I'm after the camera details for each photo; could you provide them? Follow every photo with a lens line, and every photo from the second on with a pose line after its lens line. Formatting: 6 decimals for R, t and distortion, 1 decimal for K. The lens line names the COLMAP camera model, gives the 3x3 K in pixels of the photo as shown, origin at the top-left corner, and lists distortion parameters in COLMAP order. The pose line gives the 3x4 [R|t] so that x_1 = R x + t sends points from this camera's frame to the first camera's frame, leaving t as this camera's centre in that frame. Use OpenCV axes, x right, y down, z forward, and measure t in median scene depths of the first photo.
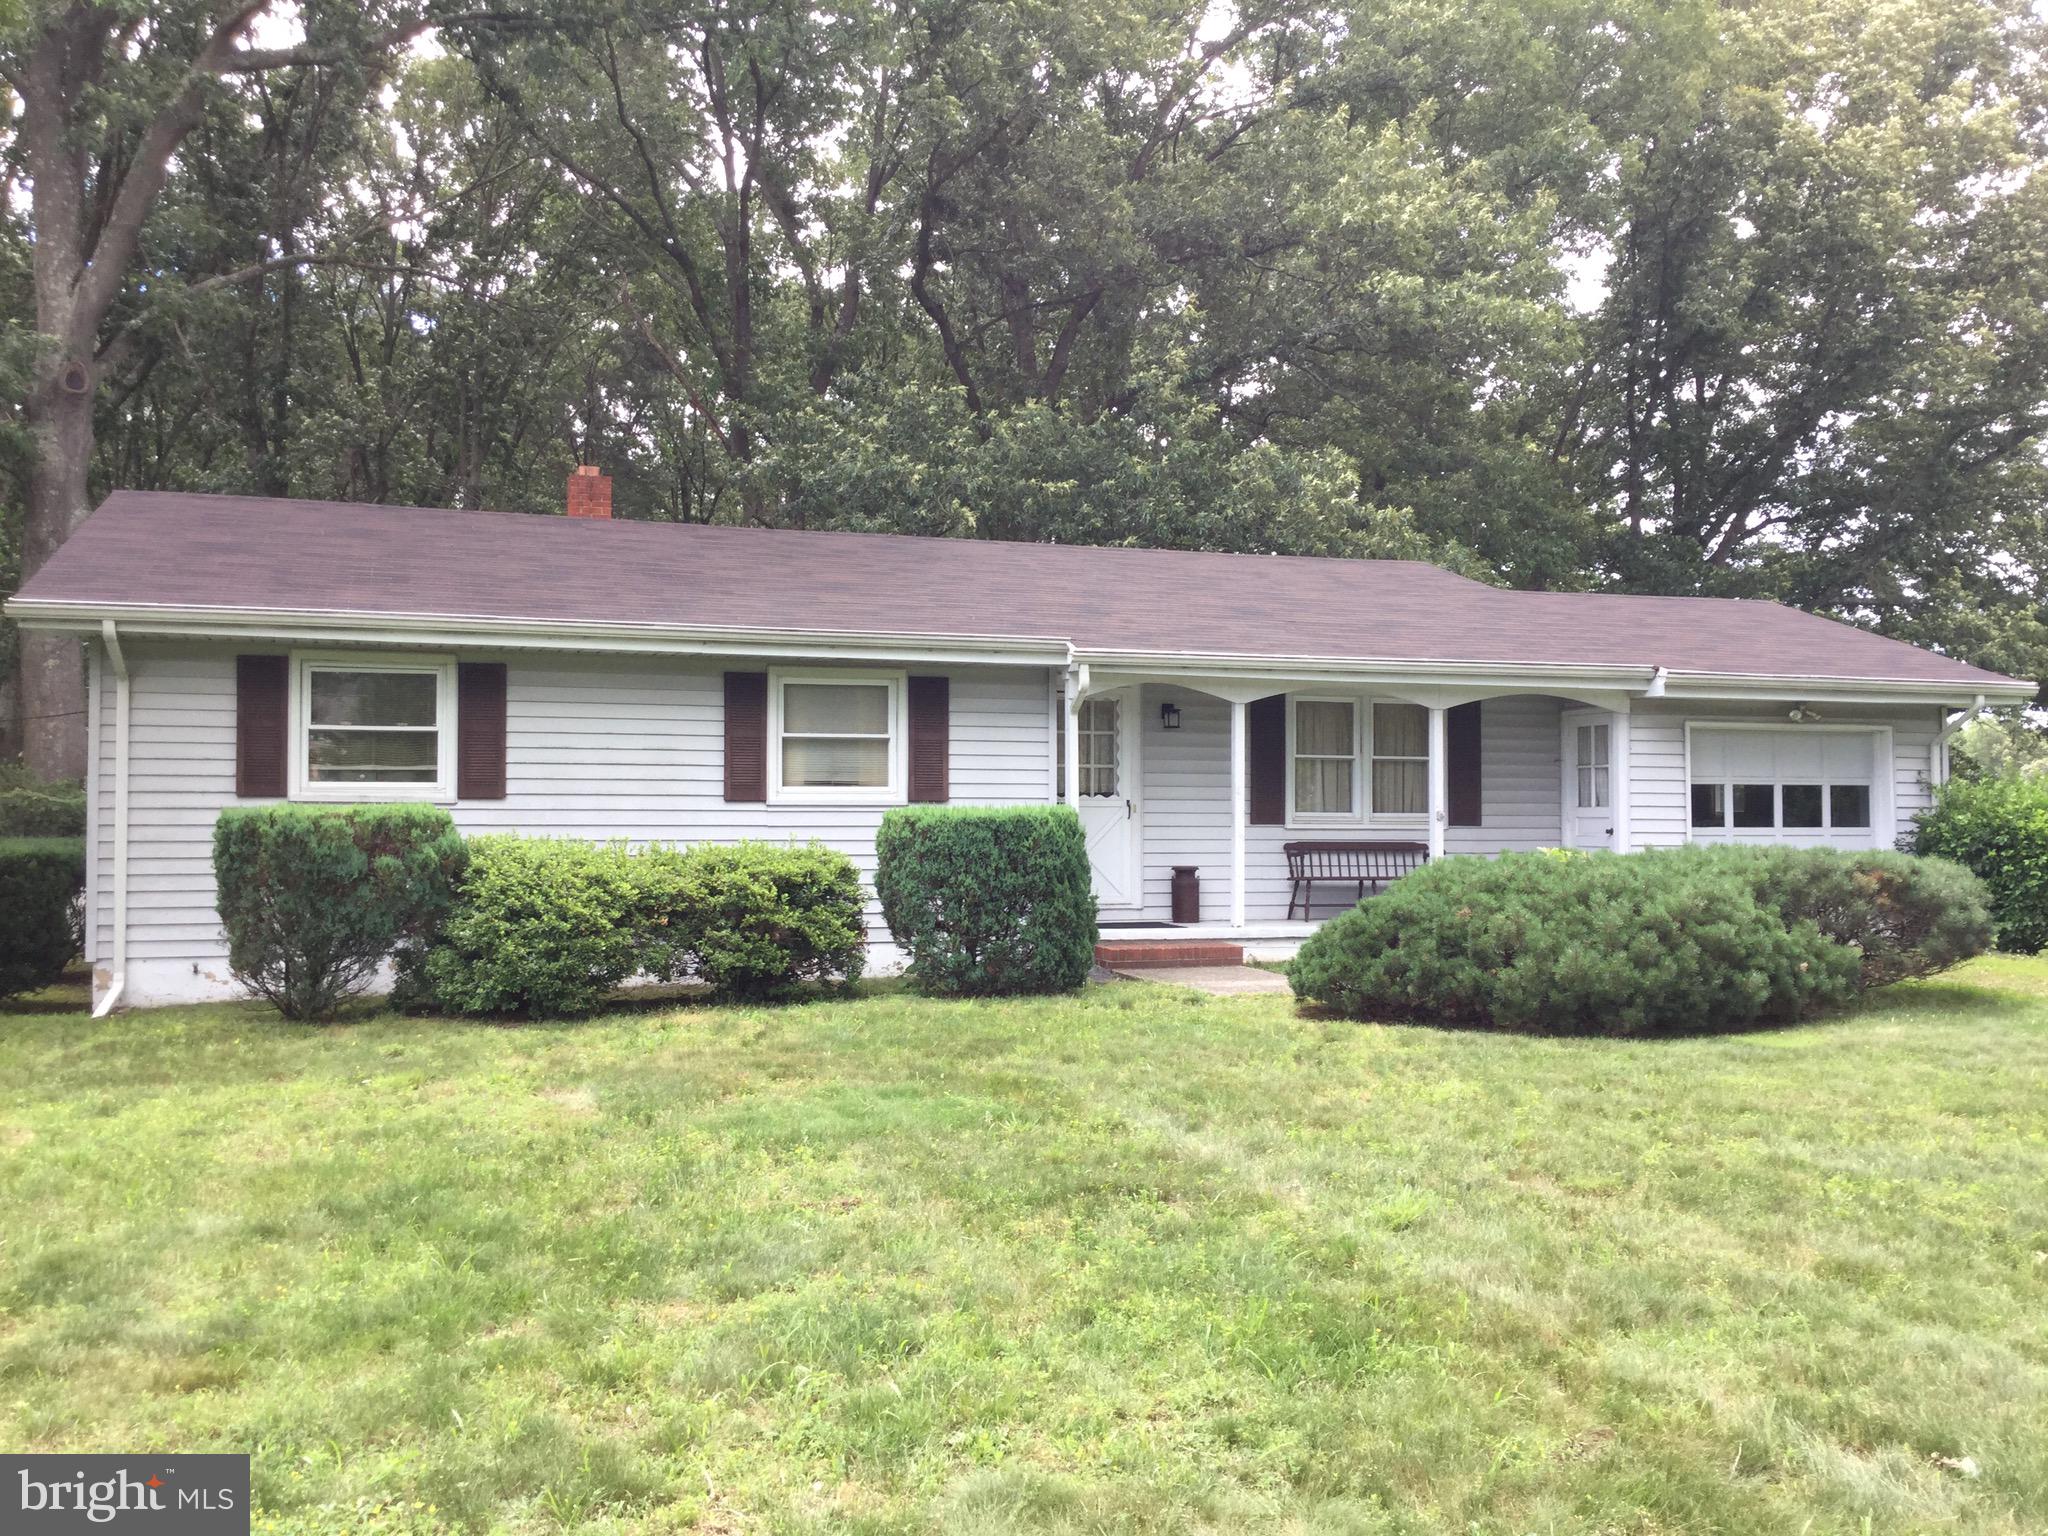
lens RADIAL K [[1841.8, 0, 1025.6], [0, 1841.8, 770.0], [0, 0, 1]] dist [0.040817, -0.003754]
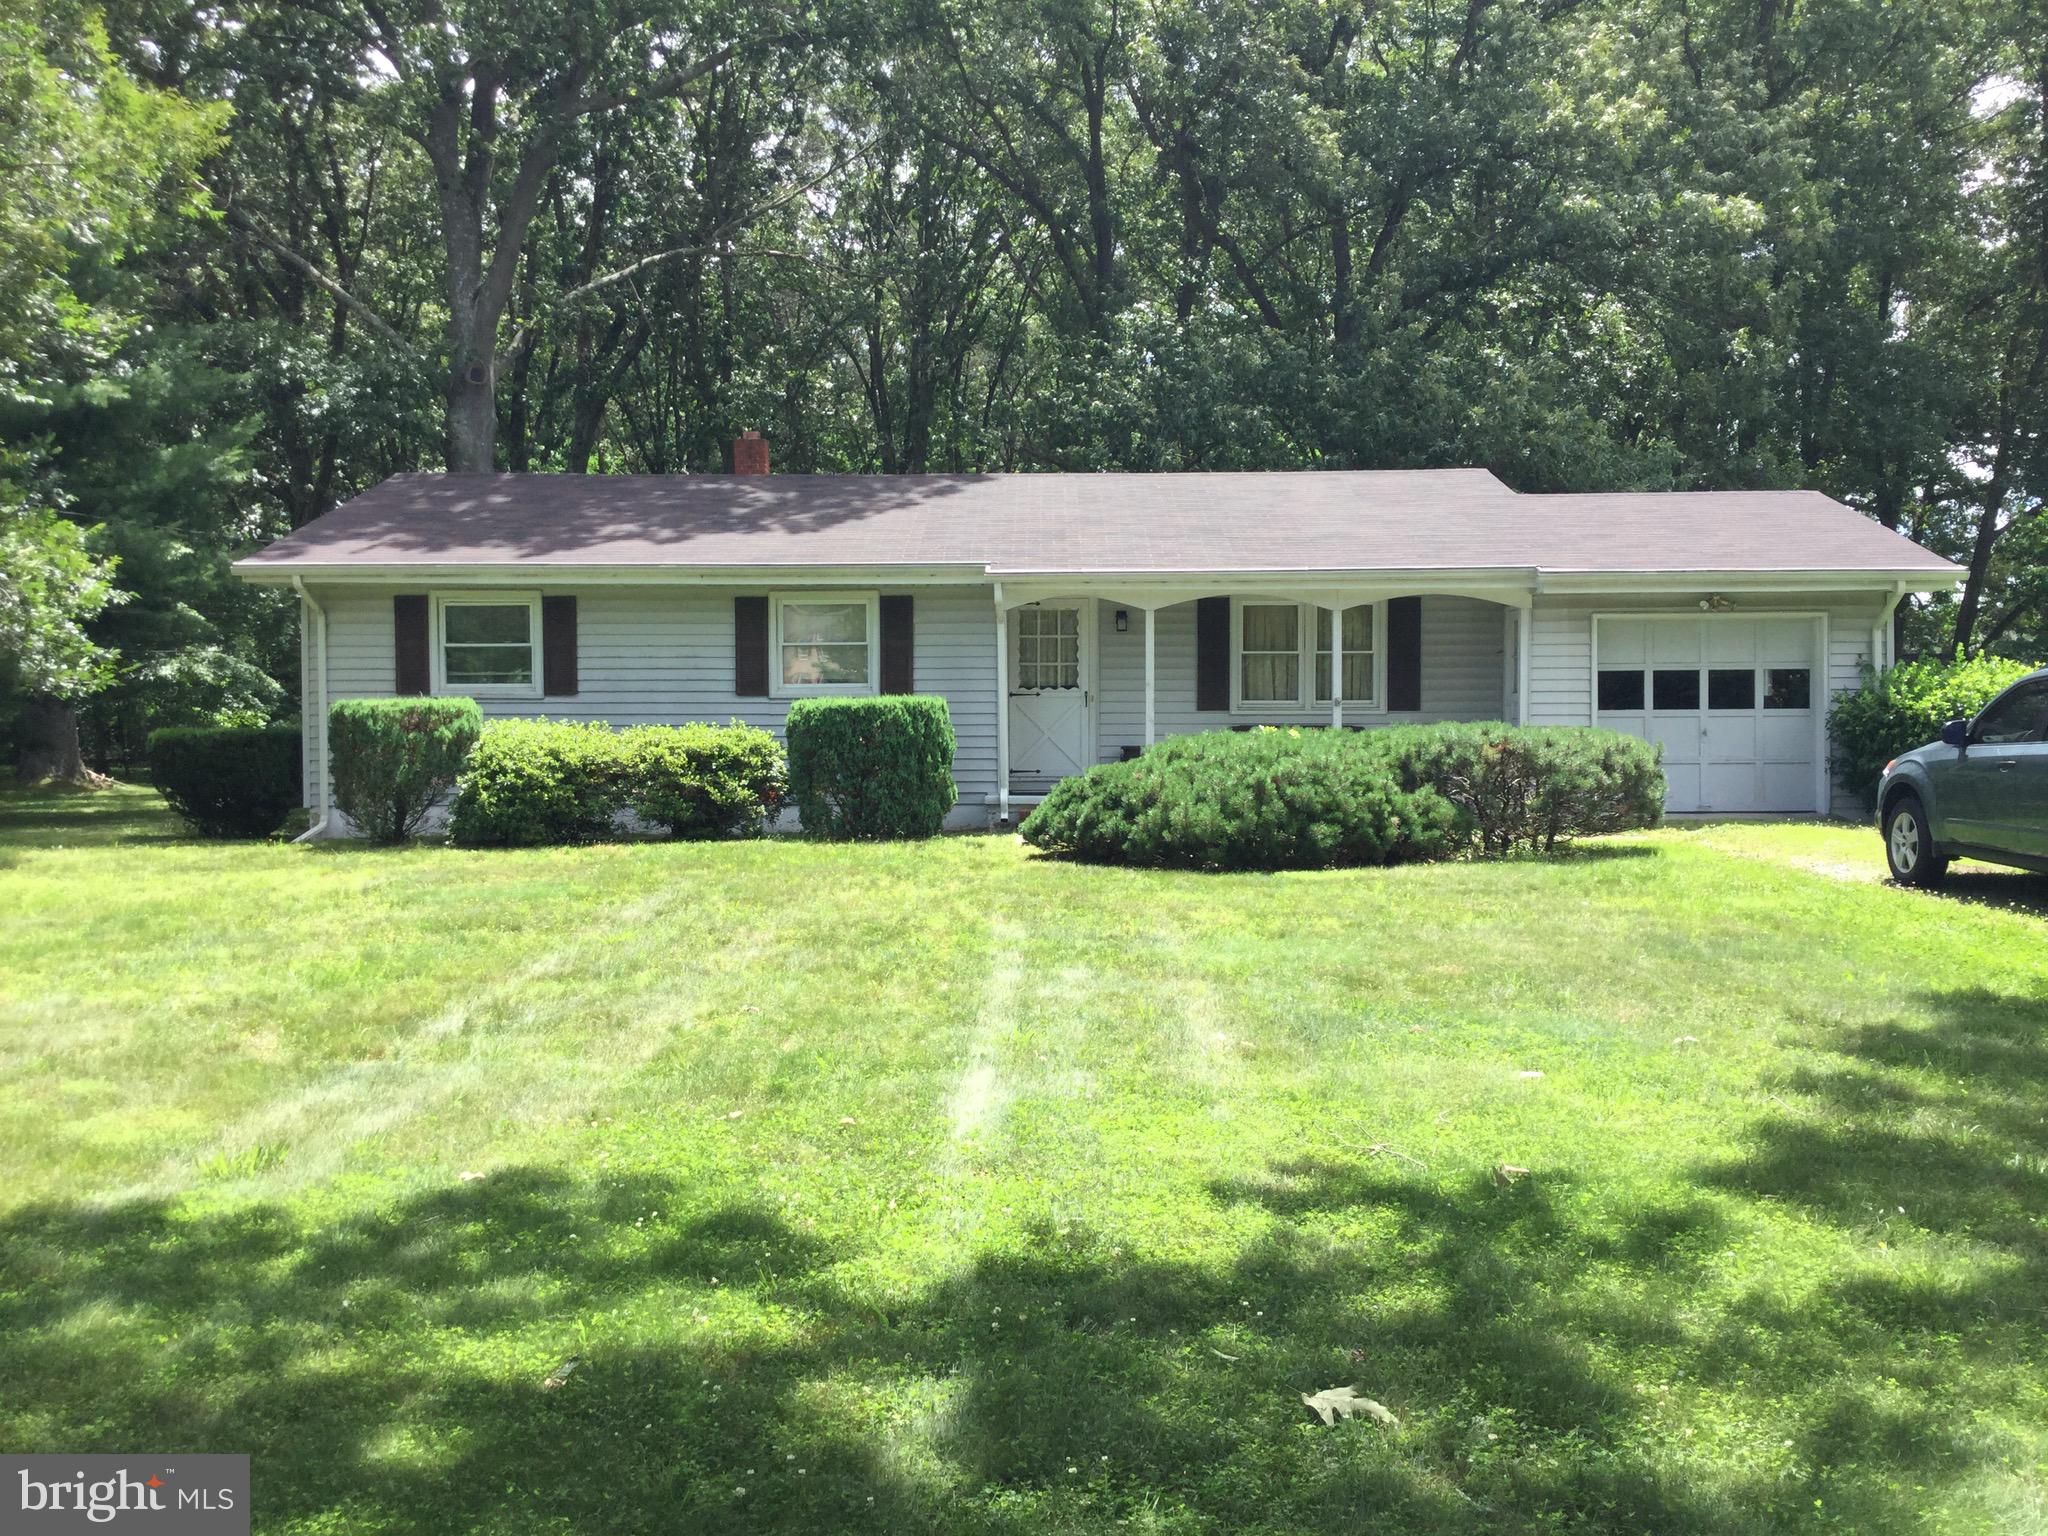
lens RADIAL K [[1841.8, 0, 1025.6], [0, 1841.8, 770.0], [0, 0, 1]] dist [0.040817, -0.003754]
pose [[0.948521, 0.002204, -0.316707, 0.464150], [0.015497, 0.998455, 0.053362, 0.003033], [0.316335, -0.055523, 0.947021, -0.190221]]
